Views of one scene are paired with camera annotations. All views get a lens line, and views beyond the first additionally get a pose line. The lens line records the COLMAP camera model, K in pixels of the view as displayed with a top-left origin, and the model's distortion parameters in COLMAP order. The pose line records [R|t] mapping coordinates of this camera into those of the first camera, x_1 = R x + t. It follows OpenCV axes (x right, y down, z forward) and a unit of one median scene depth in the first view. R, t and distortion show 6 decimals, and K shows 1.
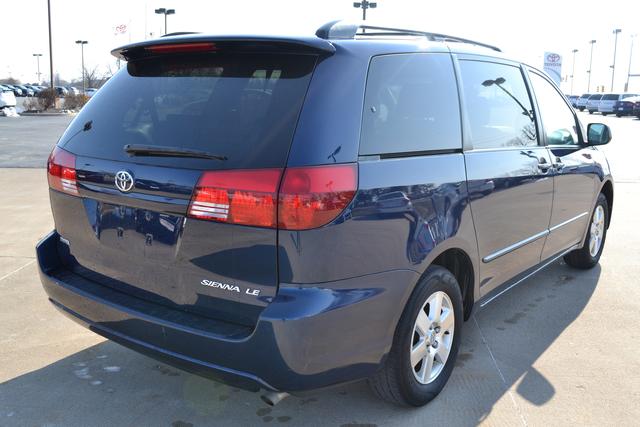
lens RADIAL K [[625.2, 0, 318.2], [0, 625.2, 216.5], [0, 0, 1]] dist [-0.051852, 0.000000]
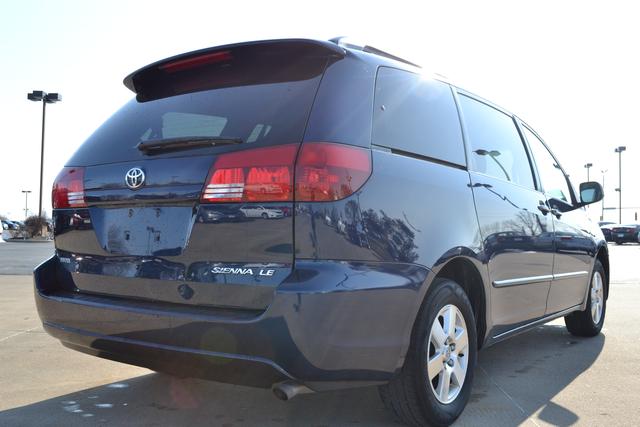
lens RADIAL K [[625.2, 0, 319.8], [0, 625.2, 220.9], [0, 0, 1]] dist [-0.051852, 0.000000]
pose [[0.999587, -0.004567, 0.028376, -0.037499], [0.010364, 0.978145, -0.207666, 0.182944], [-0.026808, 0.207874, 0.977788, 0.028297]]
